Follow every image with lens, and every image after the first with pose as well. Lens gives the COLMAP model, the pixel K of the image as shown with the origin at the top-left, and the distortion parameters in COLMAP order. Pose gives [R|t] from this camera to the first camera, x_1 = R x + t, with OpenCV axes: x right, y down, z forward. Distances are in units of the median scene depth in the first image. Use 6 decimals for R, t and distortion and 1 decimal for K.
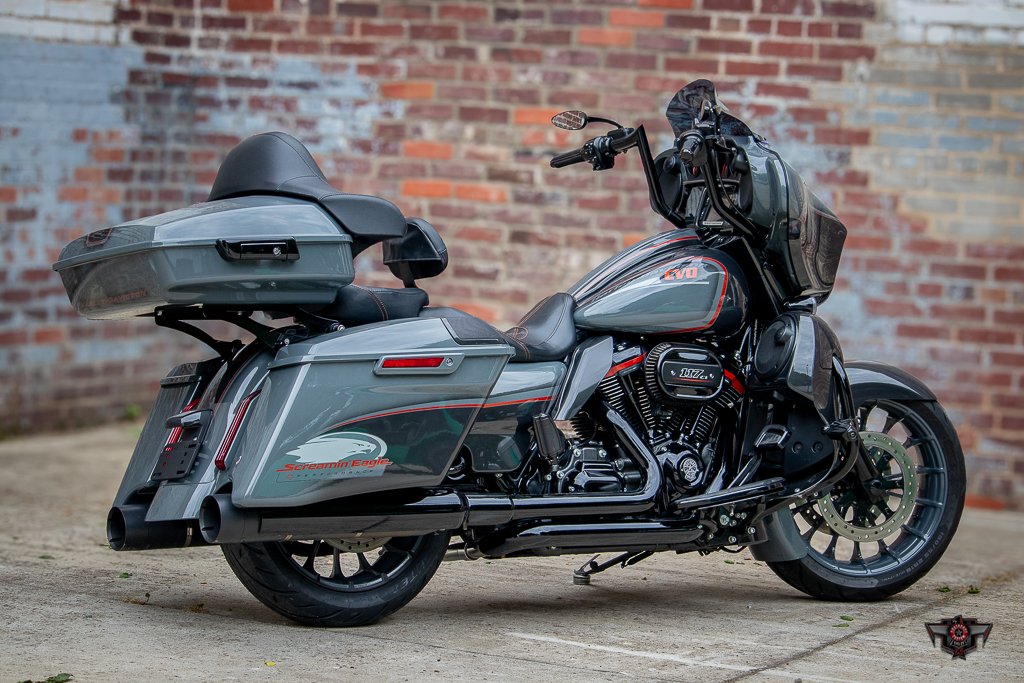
lens RADIAL K [[3412.6, 0, 507.7], [0, 3412.6, 337.6], [0, 0, 1]] dist [-0.271337, 0.000000]
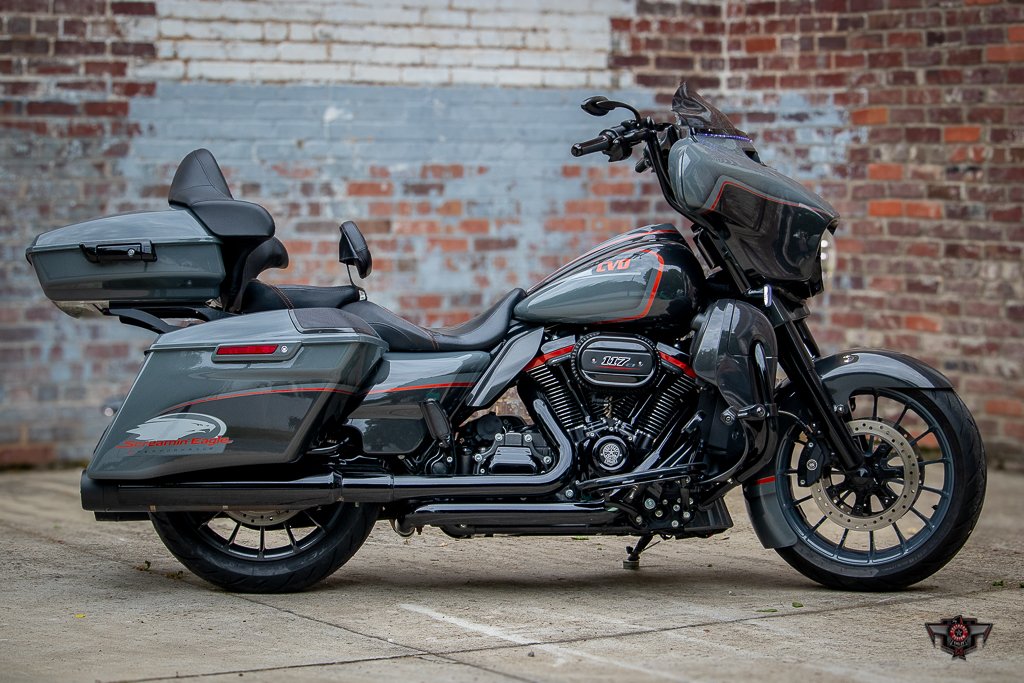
lens RADIAL K [[3051.5, 0, 515.9], [0, 3051.5, 343.6], [0, 0, 1]] dist [-0.362607, 0.000000]
pose [[0.849434, -0.018860, -0.527358, 0.399293], [0.007940, 0.999705, -0.022963, 0.020204], [0.527636, 0.015318, 0.849333, 0.153335]]
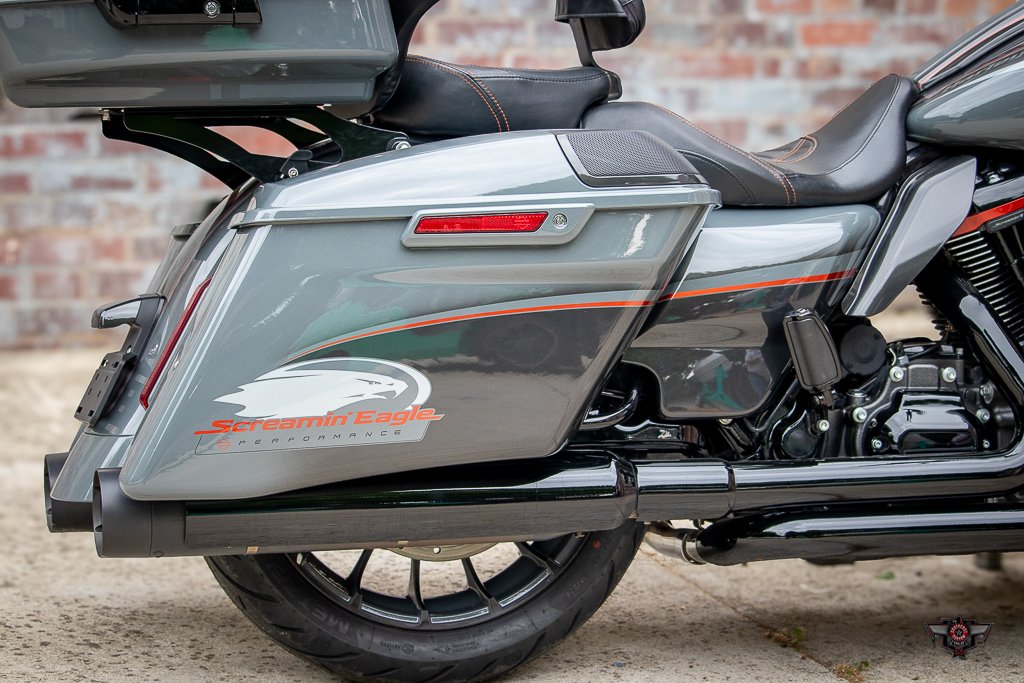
lens RADIAL K [[3054.8, 0, 518.8], [0, 3054.8, 338.6], [0, 0, 1]] dist [-0.150970, 0.000000]
pose [[0.948021, 0.030079, -0.316783, 0.088239], [0.001624, 0.995052, 0.099341, -0.014942], [0.318203, -0.094692, 0.943281, 0.404055]]
